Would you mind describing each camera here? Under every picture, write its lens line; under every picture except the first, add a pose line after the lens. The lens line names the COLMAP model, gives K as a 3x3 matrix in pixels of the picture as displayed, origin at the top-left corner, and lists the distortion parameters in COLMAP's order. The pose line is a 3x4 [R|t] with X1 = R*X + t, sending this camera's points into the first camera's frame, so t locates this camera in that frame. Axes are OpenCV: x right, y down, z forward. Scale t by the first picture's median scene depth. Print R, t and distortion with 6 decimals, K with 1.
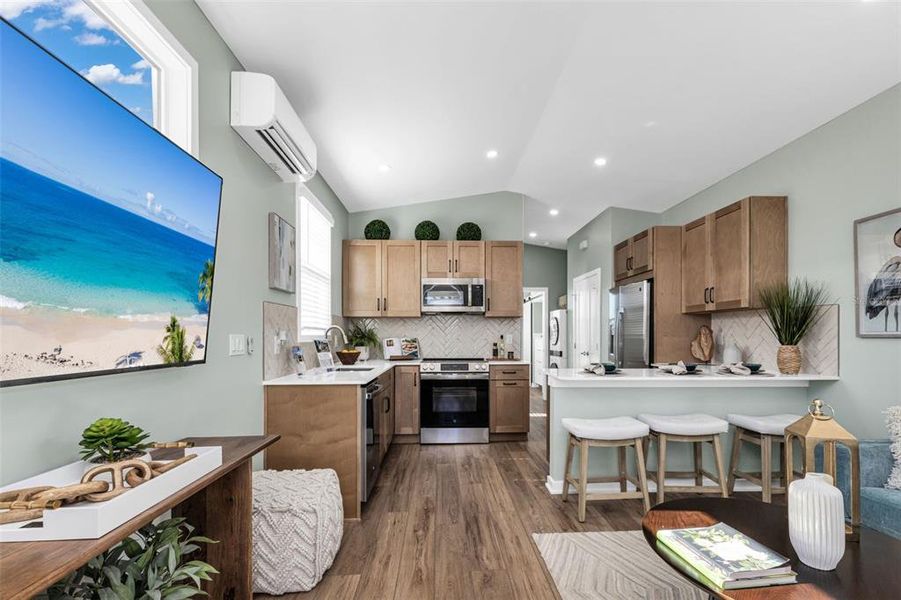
lens RADIAL K [[388.3, 0, 464.7], [0, 388.3, 340.0], [0, 0, 1]] dist [0.009703, 0.001219]
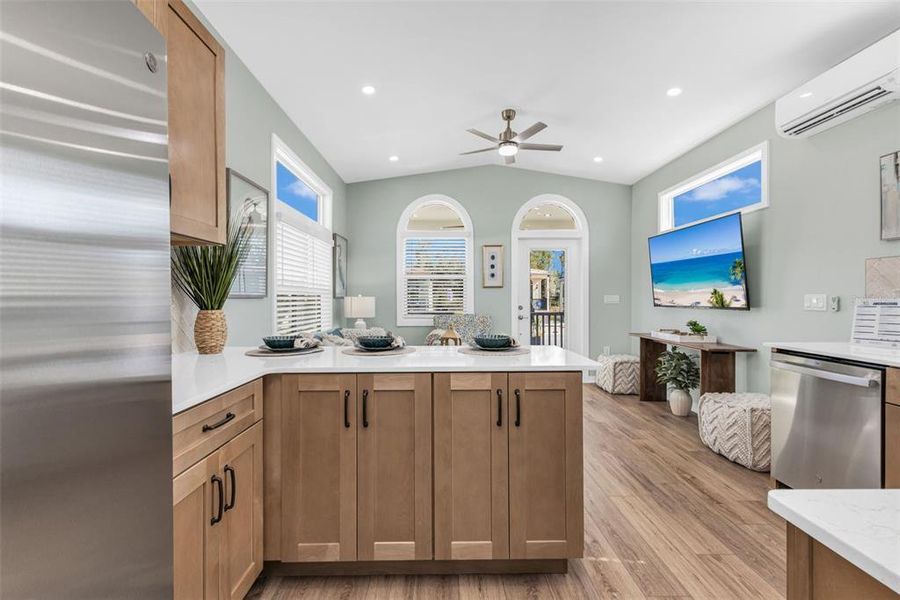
lens RADIAL K [[387.8, 0, 456.1], [0, 387.8, 300.0], [0, 0, 1]] dist [0.009703, 0.001219]
pose [[-0.999626, 0.001135, 0.027338, 0.268400], [0.001535, 0.999892, 0.014594, -0.007585], [-0.027318, 0.014630, -0.999520, 1.126373]]
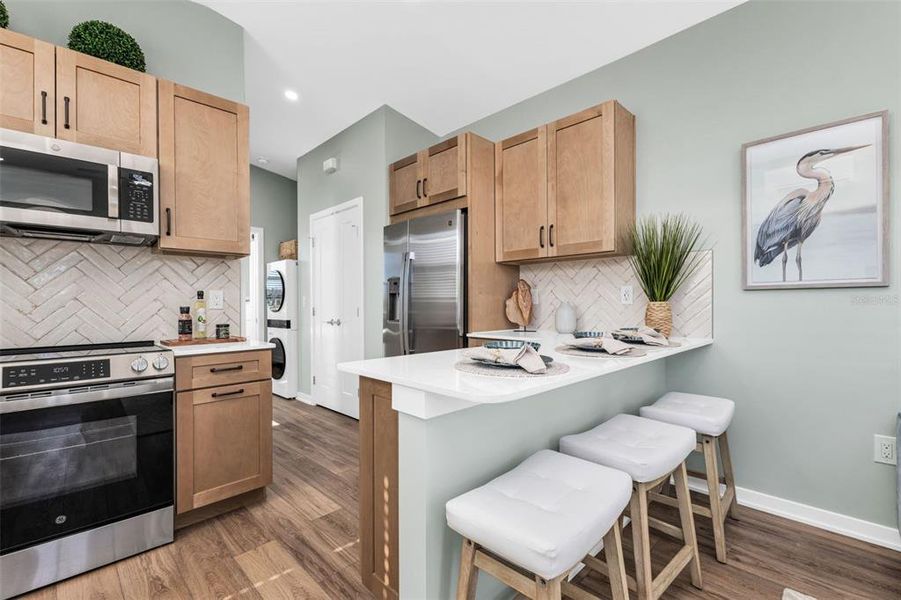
lens RADIAL K [[388.3, 0, 446.8], [0, 388.3, 303.8], [0, 0, 1]] dist [0.009703, 0.001219]
pose [[0.749384, -0.005194, 0.662116, 0.003334], [0.012250, 0.999907, -0.006020, 0.011986], [-0.662023, 0.012622, 0.749377, 0.479527]]
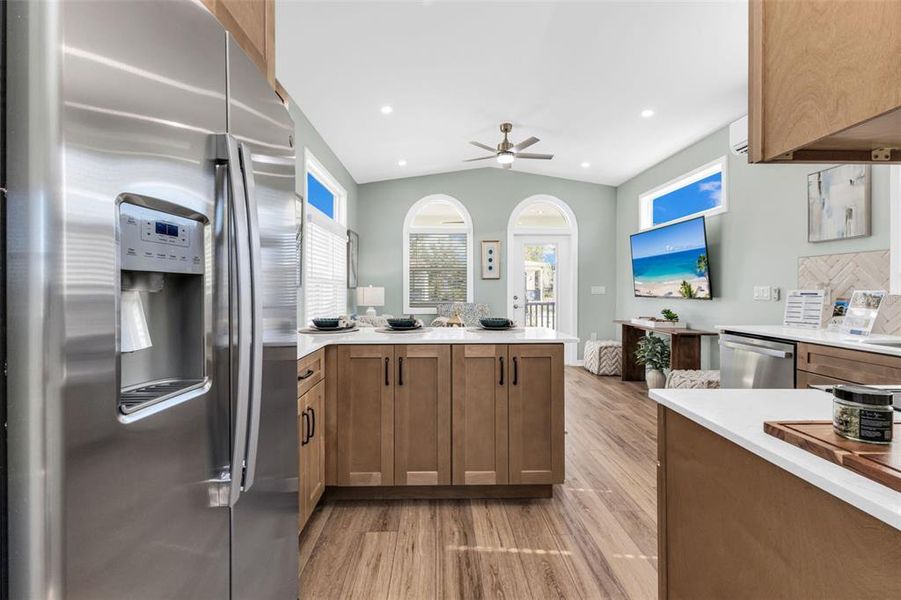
lens RADIAL K [[388.3, 0, 453.9], [0, 388.3, 291.4], [0, 0, 1]] dist [0.009703, 0.001219]
pose [[-0.999844, -0.001737, 0.017575, 0.288596], [-0.001455, 0.999870, 0.016038, -0.007575], [-0.017600, 0.016010, -0.999717, 1.244936]]
